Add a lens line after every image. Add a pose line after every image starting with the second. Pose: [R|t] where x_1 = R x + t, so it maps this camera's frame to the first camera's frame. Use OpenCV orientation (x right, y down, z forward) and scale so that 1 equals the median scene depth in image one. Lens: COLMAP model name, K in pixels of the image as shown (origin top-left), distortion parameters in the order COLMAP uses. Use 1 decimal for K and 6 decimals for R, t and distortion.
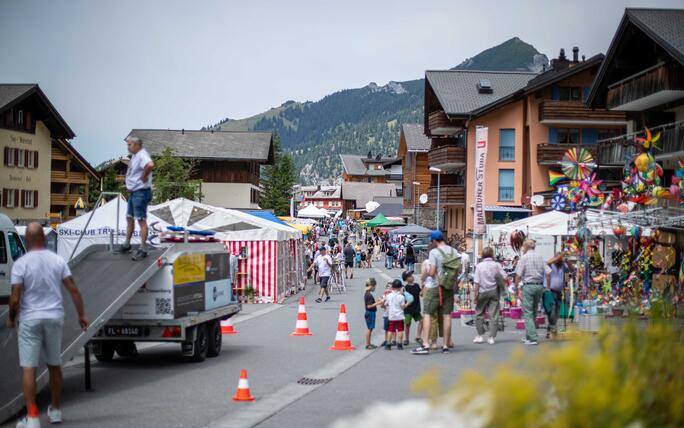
lens RADIAL K [[1078.0, 0, 342.1], [0, 1078.0, 244.8], [0, 0, 1]] dist [-0.044808, -0.119181]
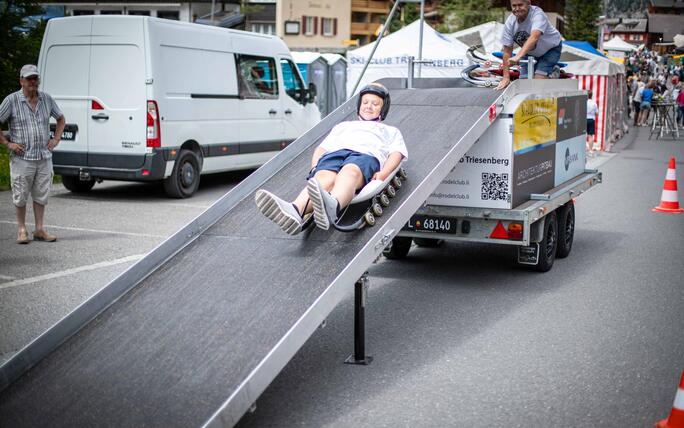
lens RADIAL K [[1003.5, 0, 342.0], [0, 1003.5, 214.0], [0, 0, 1]] dist [-0.132071, 0.173881]
pose [[0.961130, 0.053375, -0.270887, -0.044646], [-0.015760, 0.990142, 0.139176, -0.001431], [0.275646, -0.129497, 0.952497, 0.207986]]
